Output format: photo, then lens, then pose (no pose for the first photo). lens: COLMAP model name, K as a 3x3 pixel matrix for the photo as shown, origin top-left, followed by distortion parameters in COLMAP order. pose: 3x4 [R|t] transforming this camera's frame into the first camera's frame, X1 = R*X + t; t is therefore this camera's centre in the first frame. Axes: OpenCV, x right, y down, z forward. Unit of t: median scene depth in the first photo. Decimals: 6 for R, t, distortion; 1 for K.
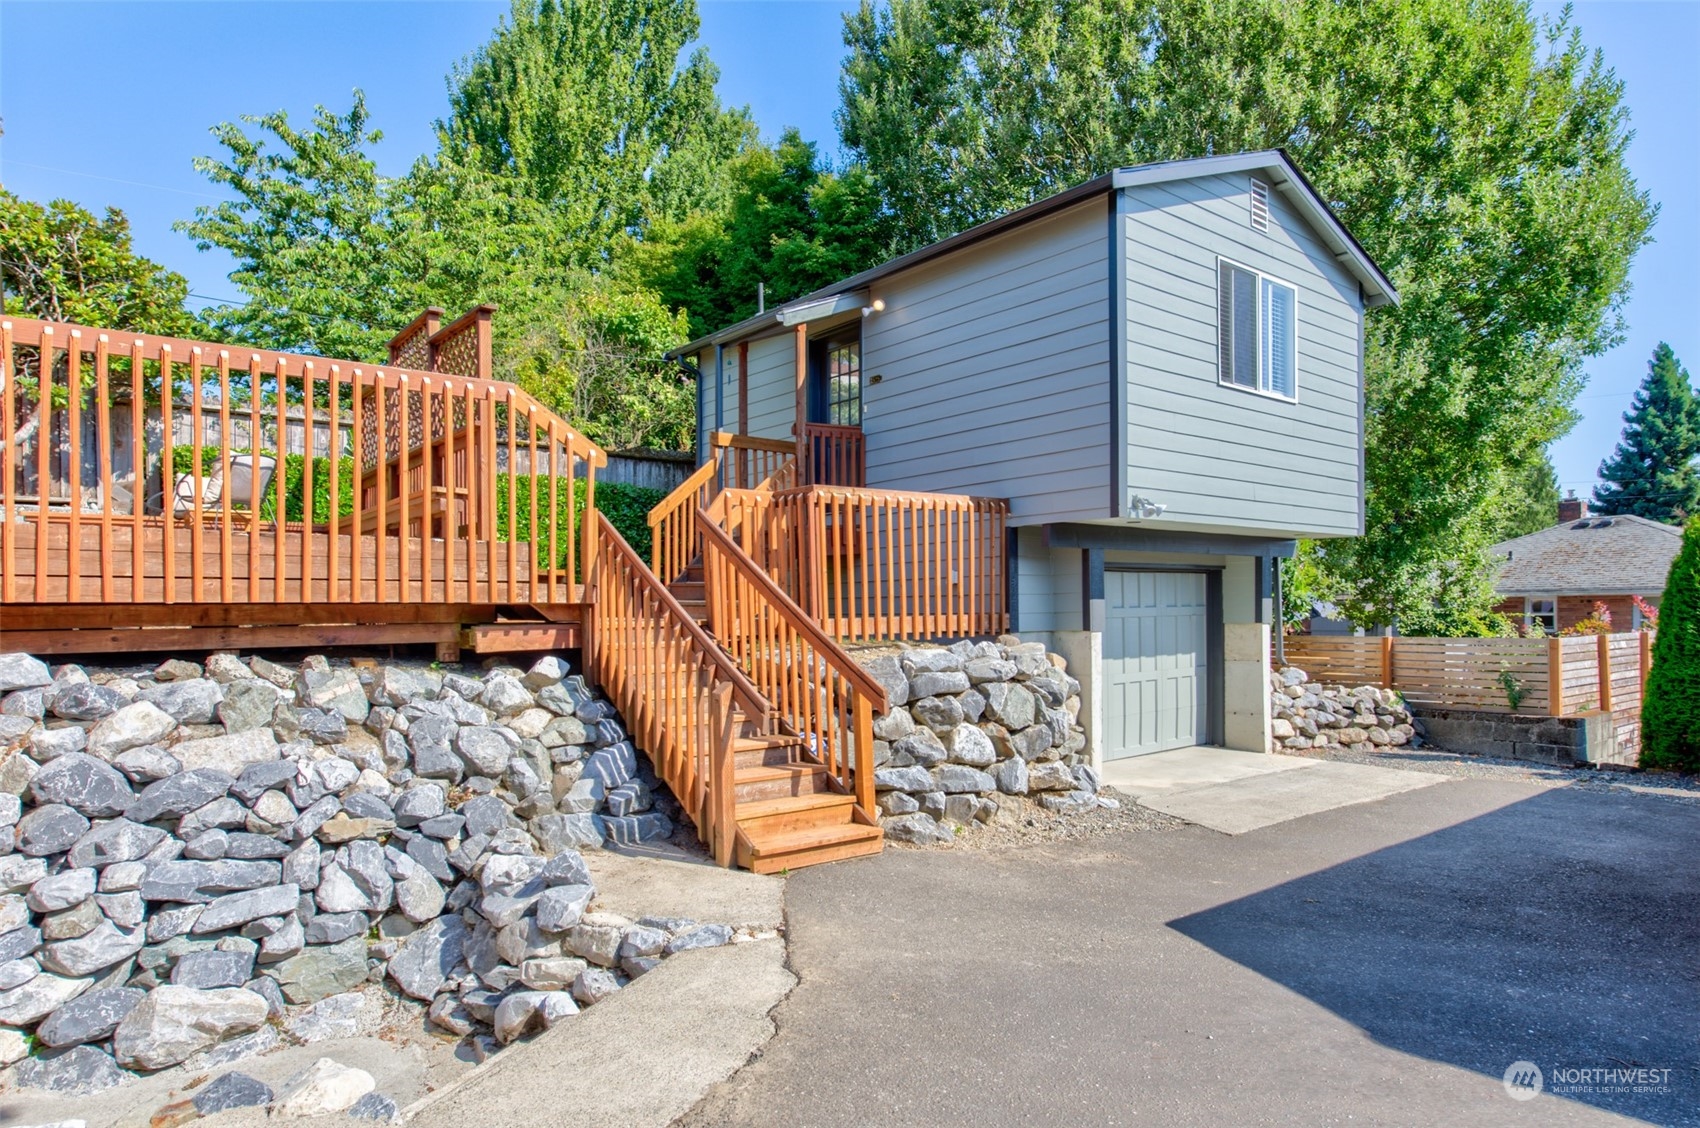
lens RADIAL K [[999.0, 0, 890.4], [0, 999.0, 606.7], [0, 0, 1]] dist [0.003513, 0.002288]
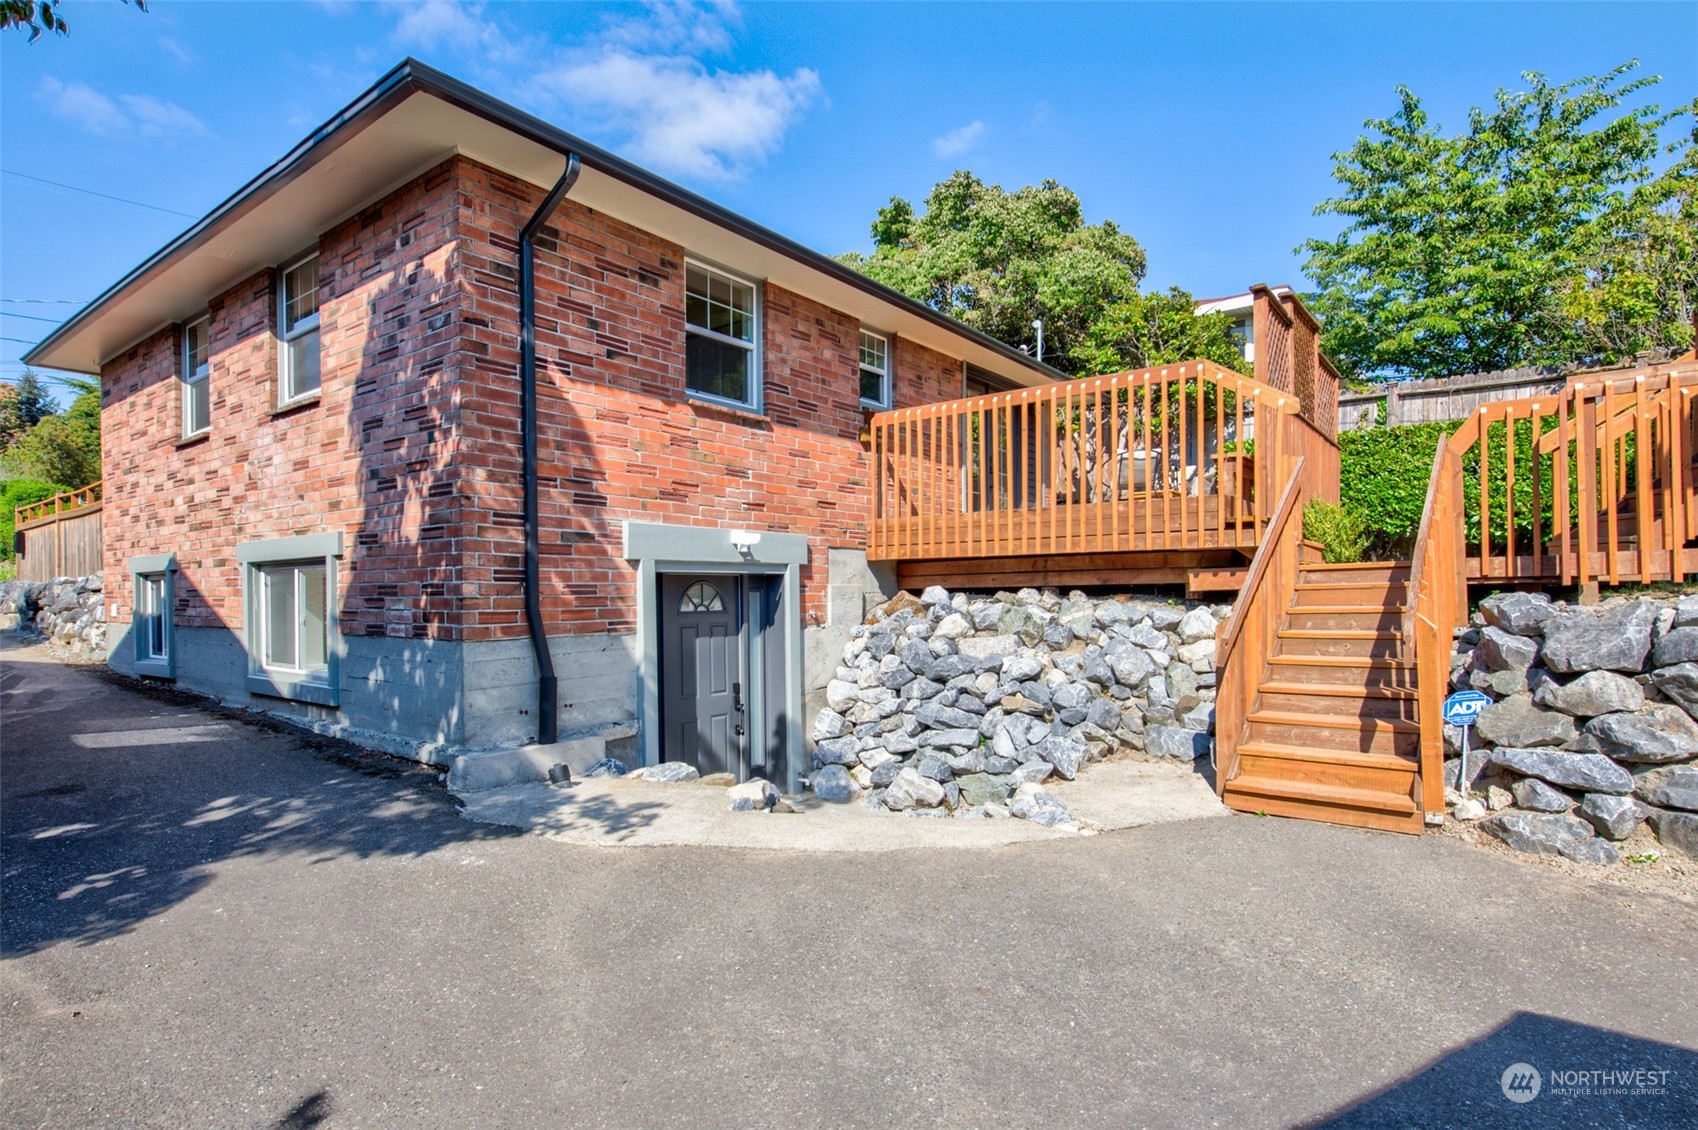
lens RADIAL K [[915.0, 0, 849.6], [0, 915.0, 581.7], [0, 0, 1]] dist [-0.002602, -0.000771]
pose [[0.225811, -0.005474, -0.974156, 0.658168], [0.015710, 0.999875, -0.001977, 0.035592], [0.974044, -0.014858, 0.225869, 0.411223]]
